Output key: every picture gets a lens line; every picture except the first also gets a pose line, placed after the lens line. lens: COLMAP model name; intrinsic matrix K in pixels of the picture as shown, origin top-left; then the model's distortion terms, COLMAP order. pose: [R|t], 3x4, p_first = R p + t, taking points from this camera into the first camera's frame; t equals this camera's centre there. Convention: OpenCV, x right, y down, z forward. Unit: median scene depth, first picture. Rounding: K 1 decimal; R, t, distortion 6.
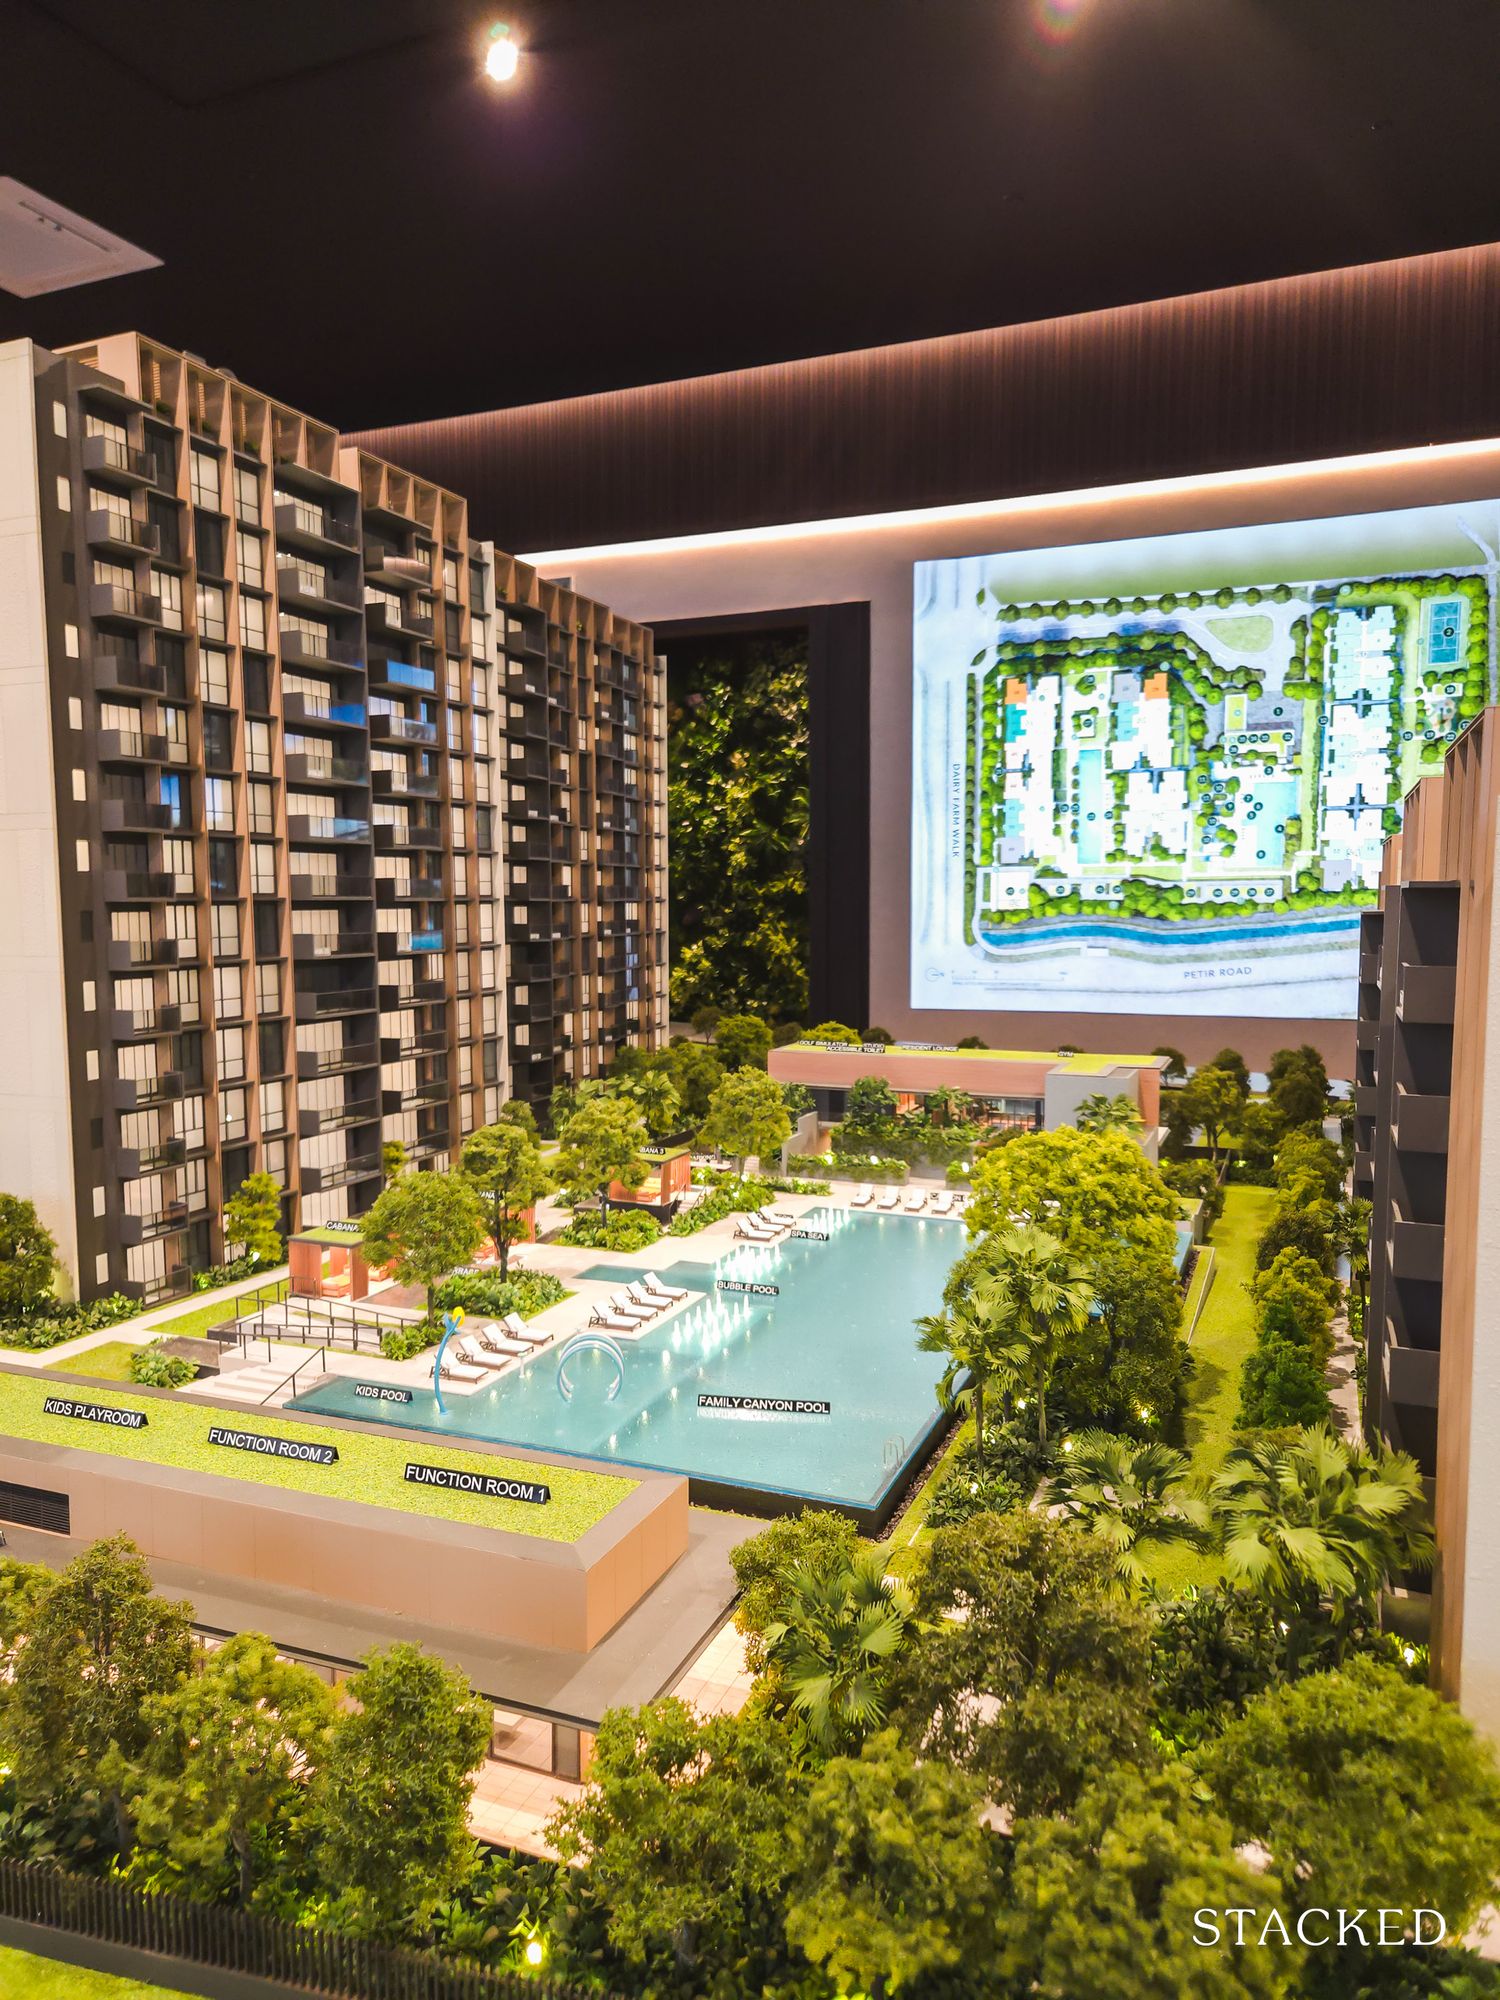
lens RADIAL K [[1371.5, 0, 746.3], [0, 1371.5, 1039.6], [0, 0, 1]] dist [0.043756, -0.040029]
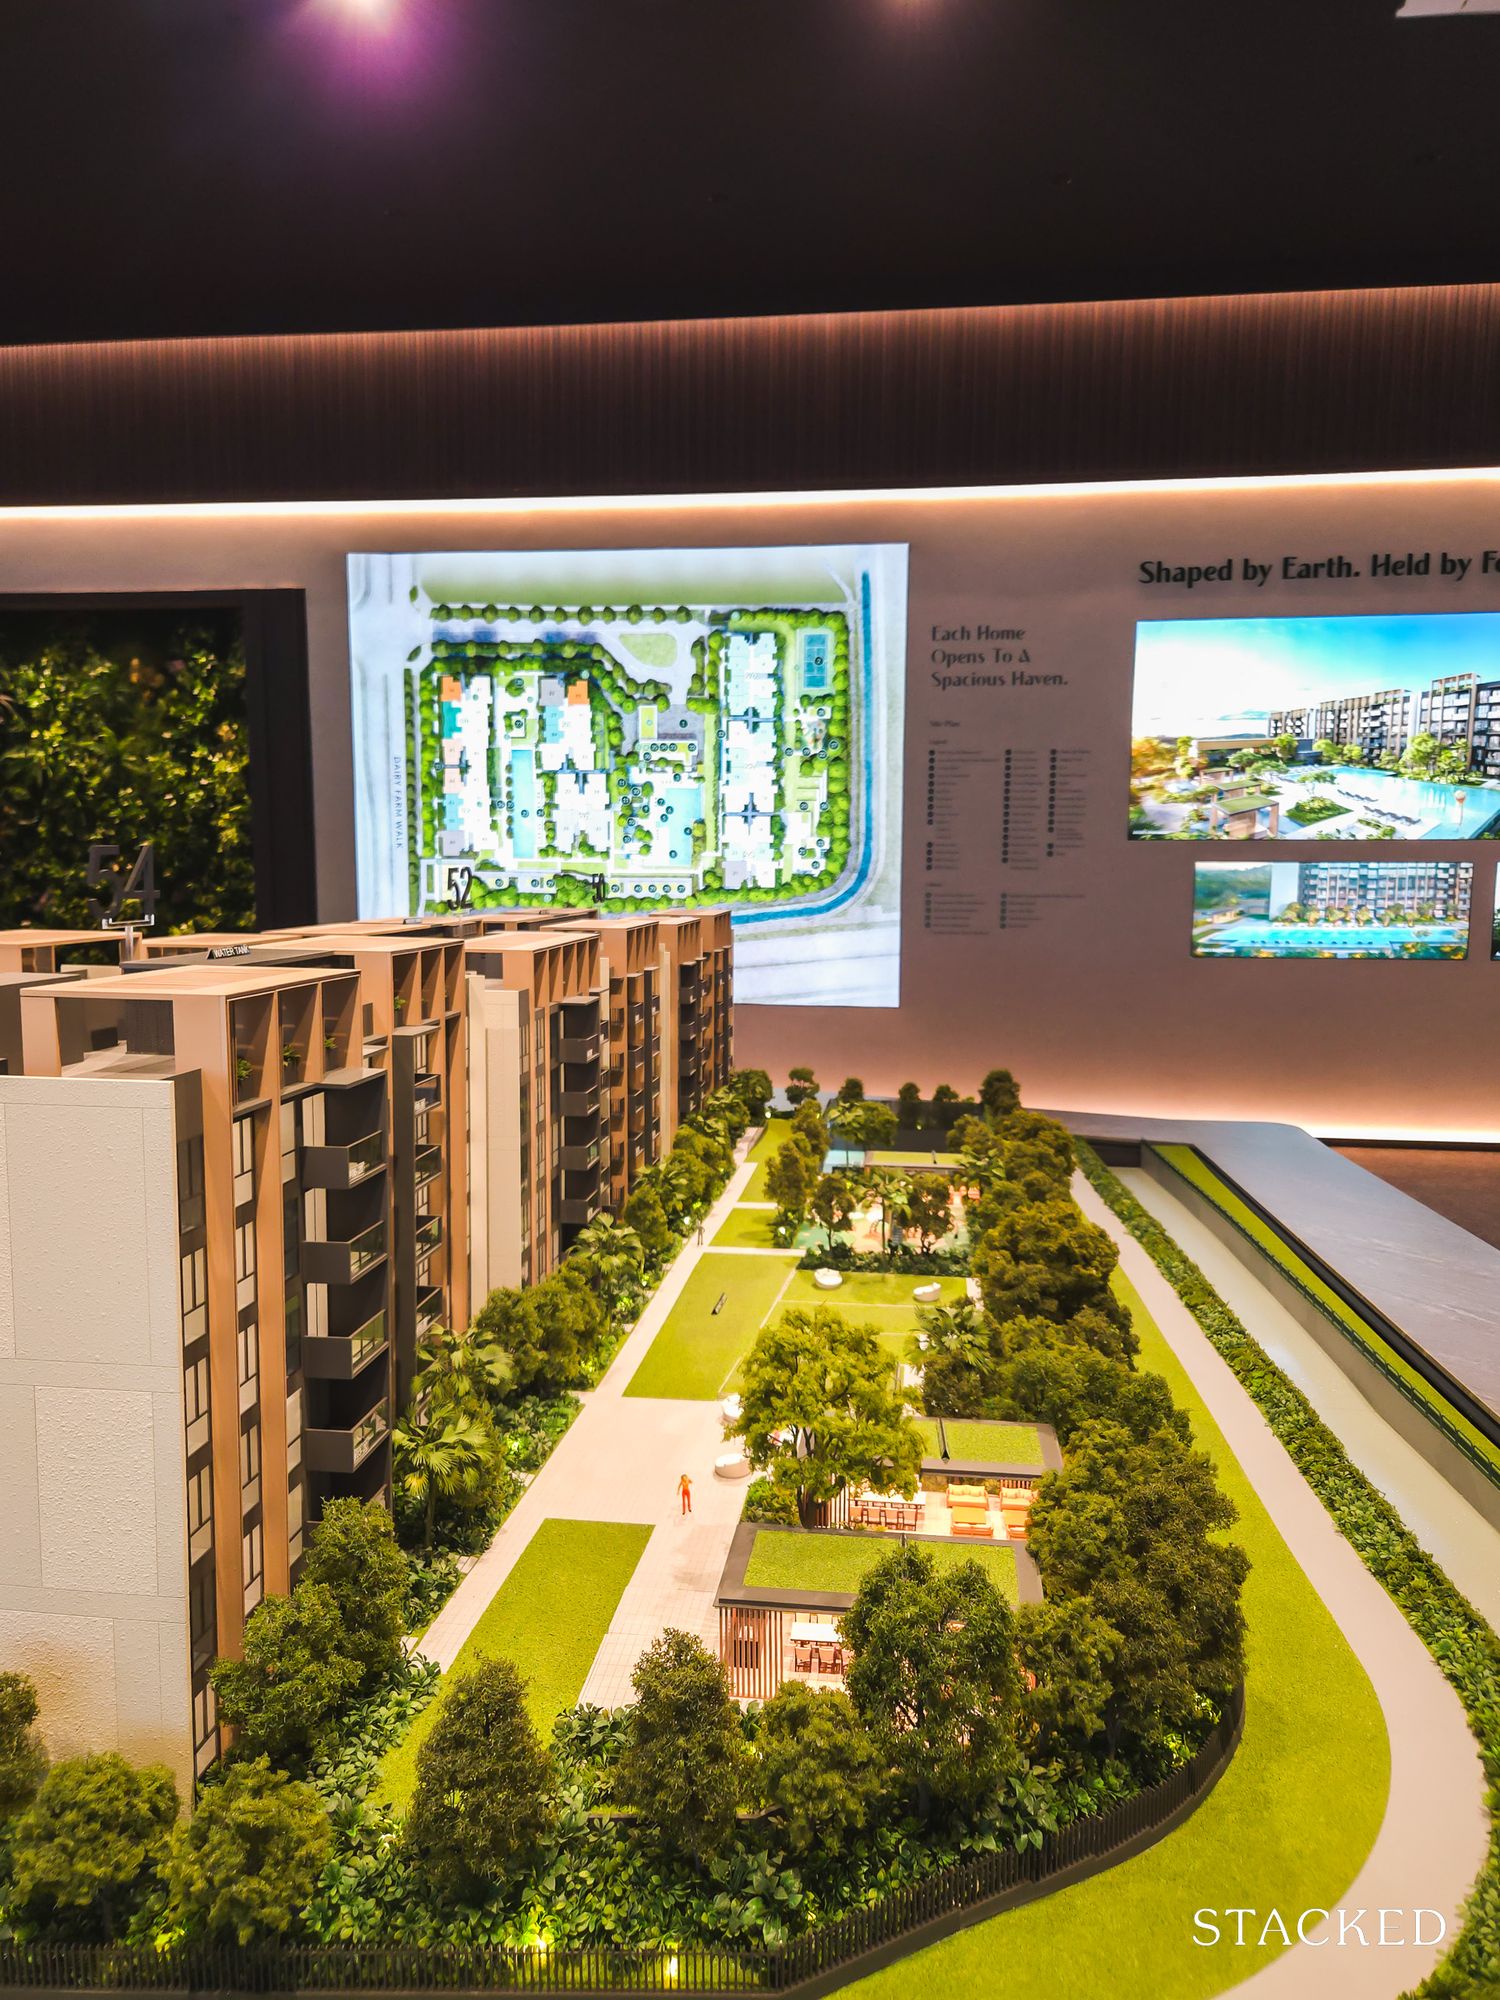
lens RADIAL K [[1371.5, 0, 723.7], [0, 1371.5, 1043.4], [0, 0, 1]] dist [0.043756, -0.040029]
pose [[0.961801, -0.022098, 0.272857, 0.105490], [0.014678, 0.999466, 0.029206, -0.014663], [-0.273357, -0.024085, 0.961611, -0.055863]]
